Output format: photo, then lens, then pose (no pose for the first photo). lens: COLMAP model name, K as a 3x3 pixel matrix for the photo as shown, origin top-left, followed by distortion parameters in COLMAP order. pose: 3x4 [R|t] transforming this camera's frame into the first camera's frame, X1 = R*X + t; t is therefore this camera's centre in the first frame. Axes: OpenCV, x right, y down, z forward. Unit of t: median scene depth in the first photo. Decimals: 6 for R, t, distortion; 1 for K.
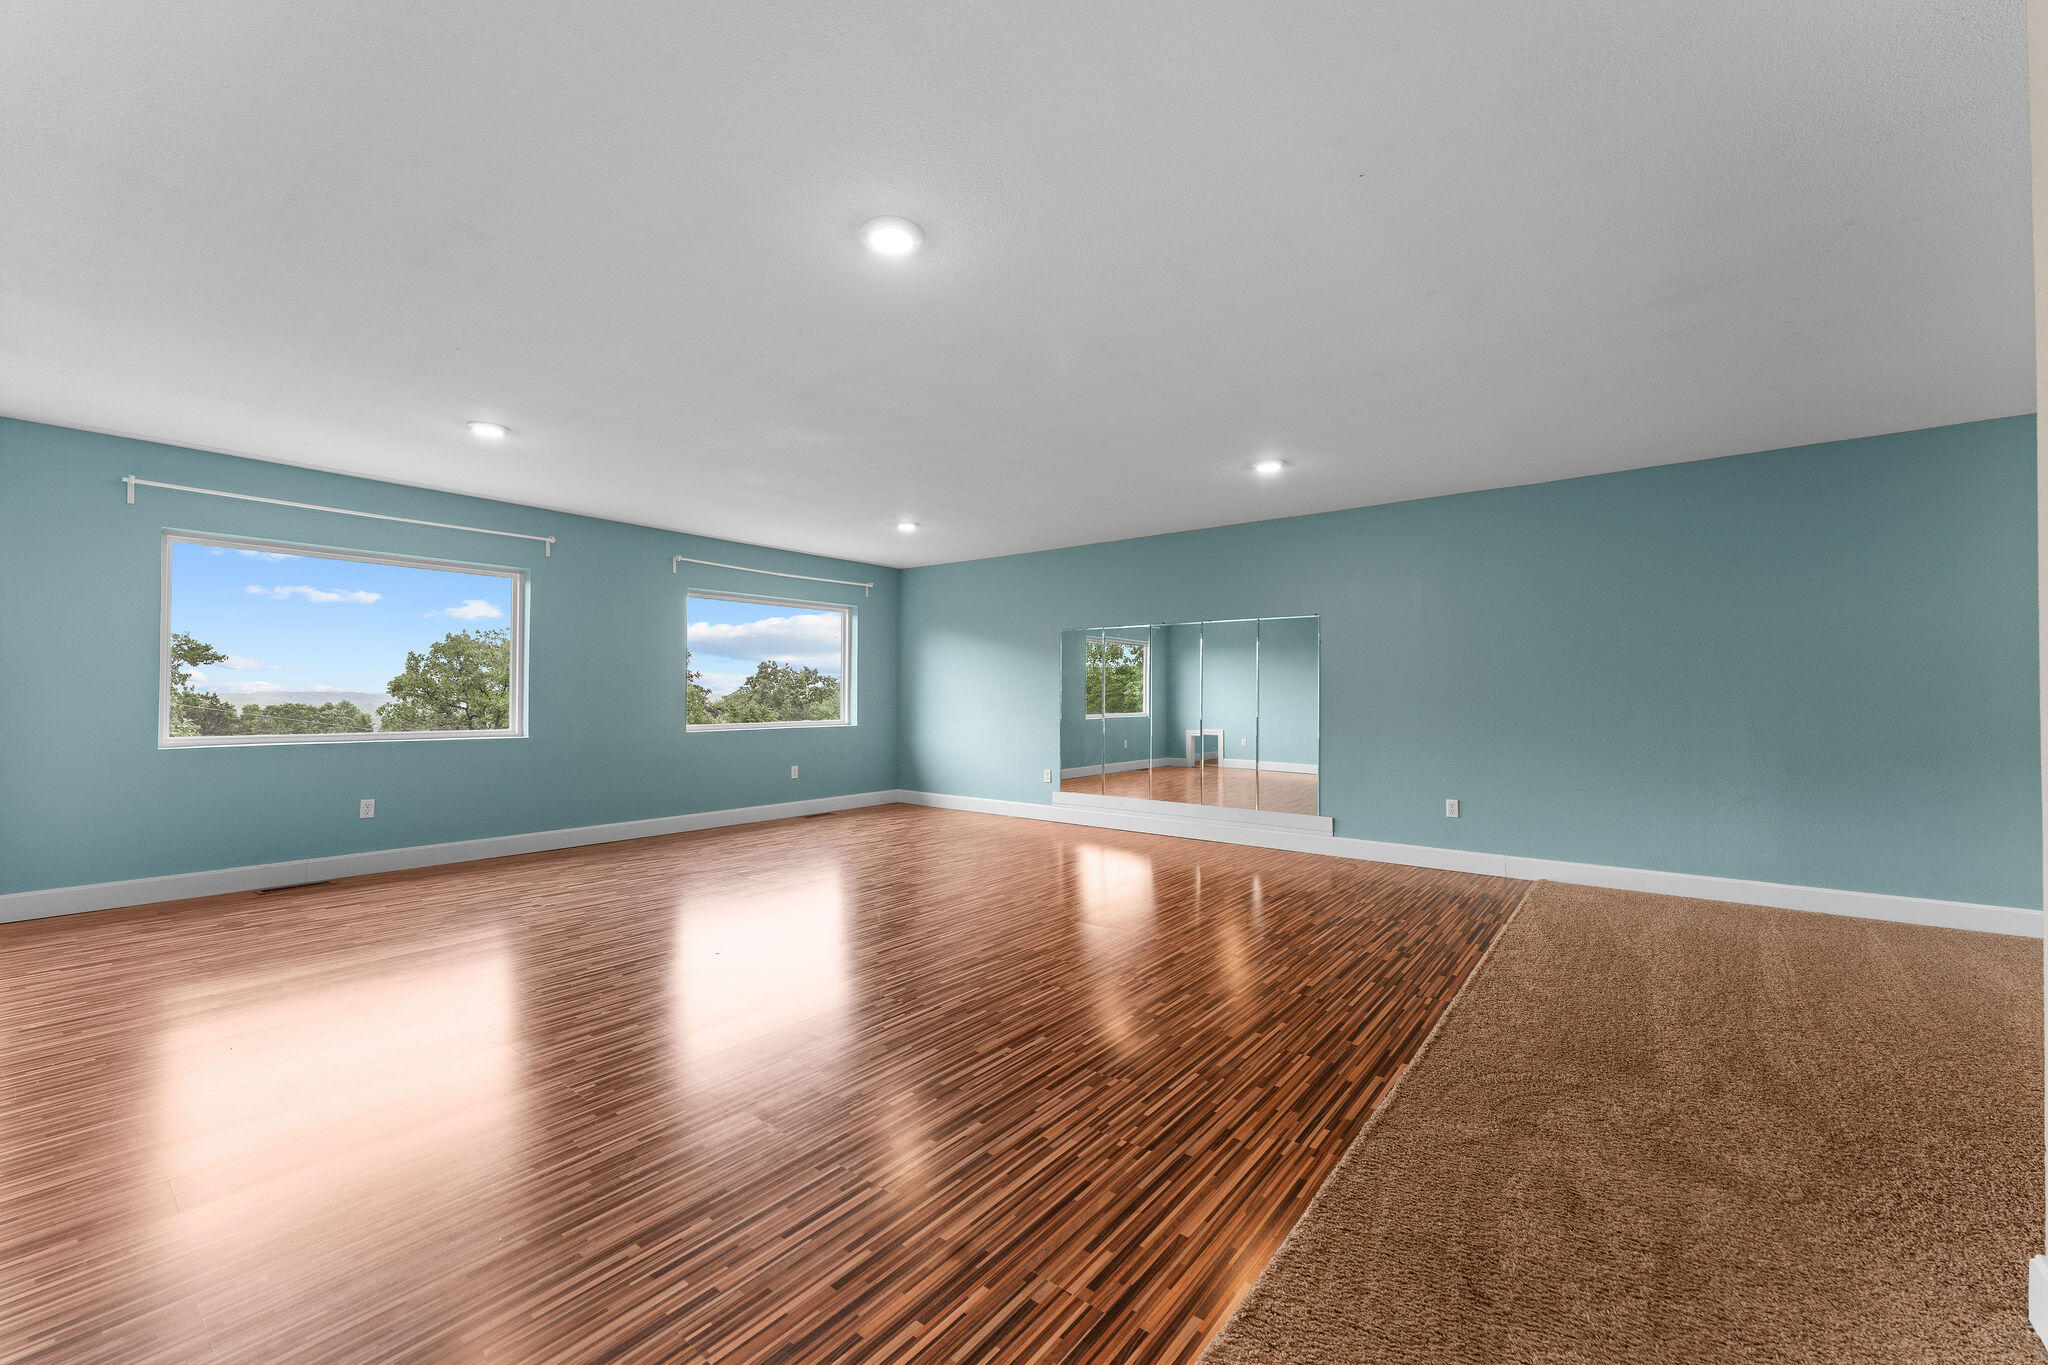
lens RADIAL K [[813.3, 0, 1025.0], [0, 813.3, 693.4], [0, 0, 1]] dist [0.000796, -0.000388]
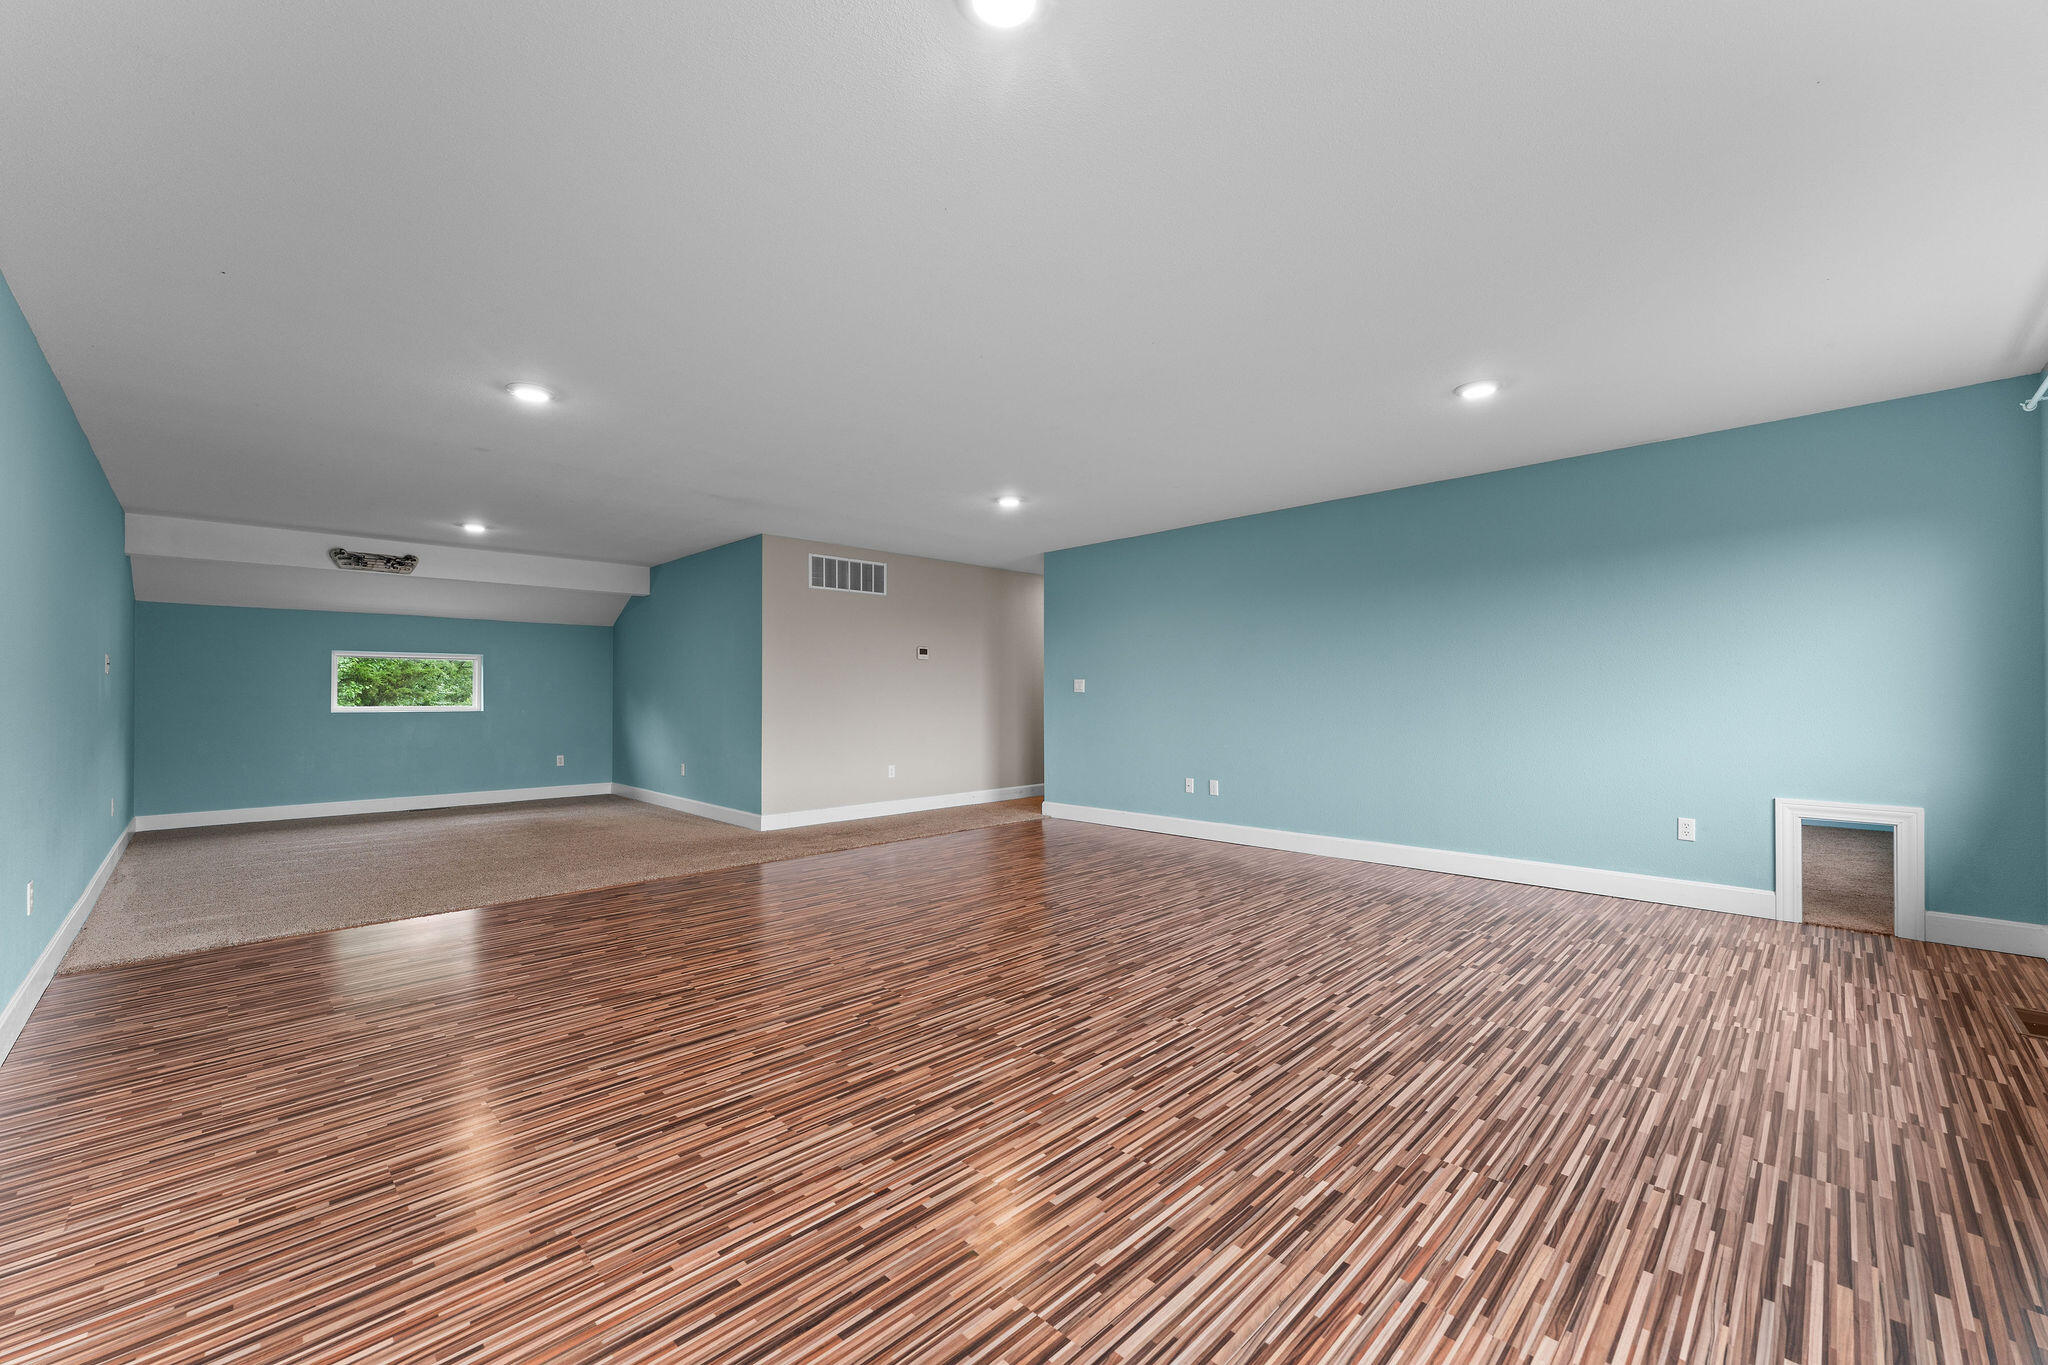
lens RADIAL K [[813.3, 0, 1023.7], [0, 813.3, 690.1], [0, 0, 1]] dist [0.000796, -0.000388]
pose [[-0.992642, 0.004214, 0.121012, -0.283589], [0.002301, 0.999870, -0.015939, 0.012643], [-0.121063, -0.015544, -0.992523, 1.927957]]
